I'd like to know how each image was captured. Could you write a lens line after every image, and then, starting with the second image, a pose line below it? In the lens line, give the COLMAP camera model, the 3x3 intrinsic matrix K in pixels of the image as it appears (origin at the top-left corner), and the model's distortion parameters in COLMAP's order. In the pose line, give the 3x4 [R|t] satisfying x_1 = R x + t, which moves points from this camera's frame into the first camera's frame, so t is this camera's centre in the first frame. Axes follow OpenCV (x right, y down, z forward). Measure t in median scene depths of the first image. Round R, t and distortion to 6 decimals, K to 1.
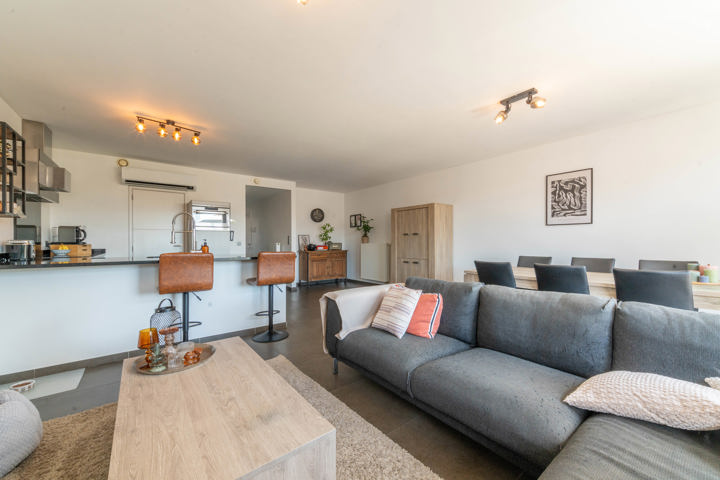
lens RADIAL K [[280.4, 0, 359.9], [0, 280.4, 241.5], [0, 0, 1]] dist [0.008145, 0.000097]
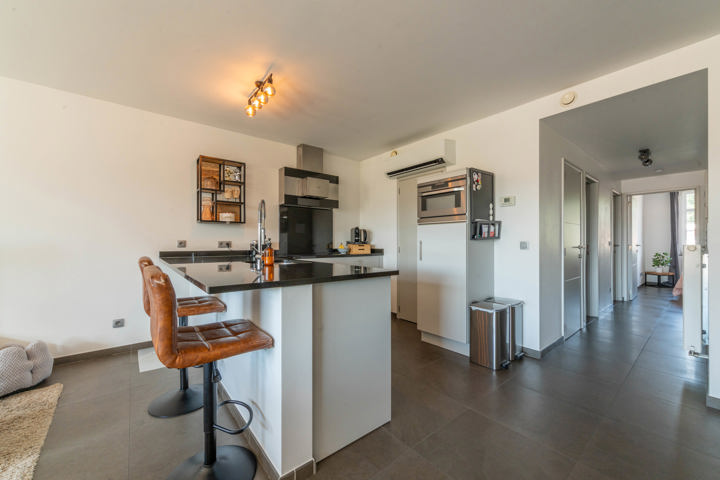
lens RADIAL K [[280.4, 0, 359.9], [0, 280.4, 241.5], [0, 0, 1]] dist [0.008145, 0.000097]
pose [[0.035309, 0.001171, -0.999376, 0.043155], [0.003120, 0.999994, 0.001281, 0.000173], [0.999372, -0.003164, 0.035306, 0.569026]]
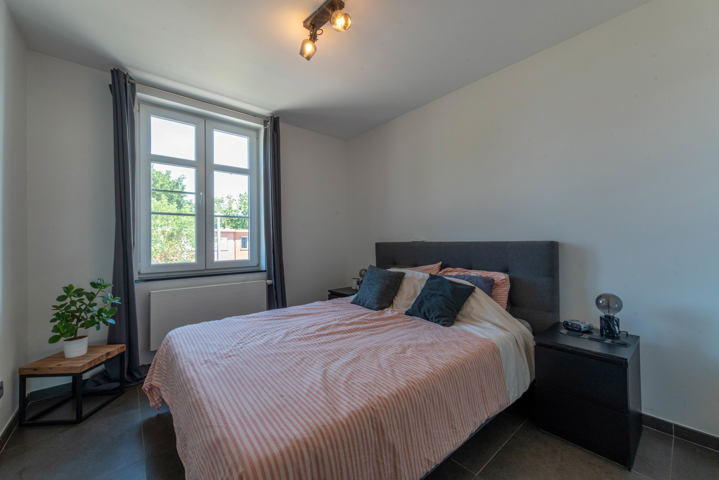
lens RADIAL K [[280.0, 0, 359.4], [0, 280.0, 241.5], [0, 0, 1]] dist [0.008145, 0.000097]
pose [[0.998792, -0.003796, 0.048989, -0.566252], [0.004002, 0.999984, -0.004096, 0.005318], [-0.048972, 0.004287, 0.998791, 1.268282]]
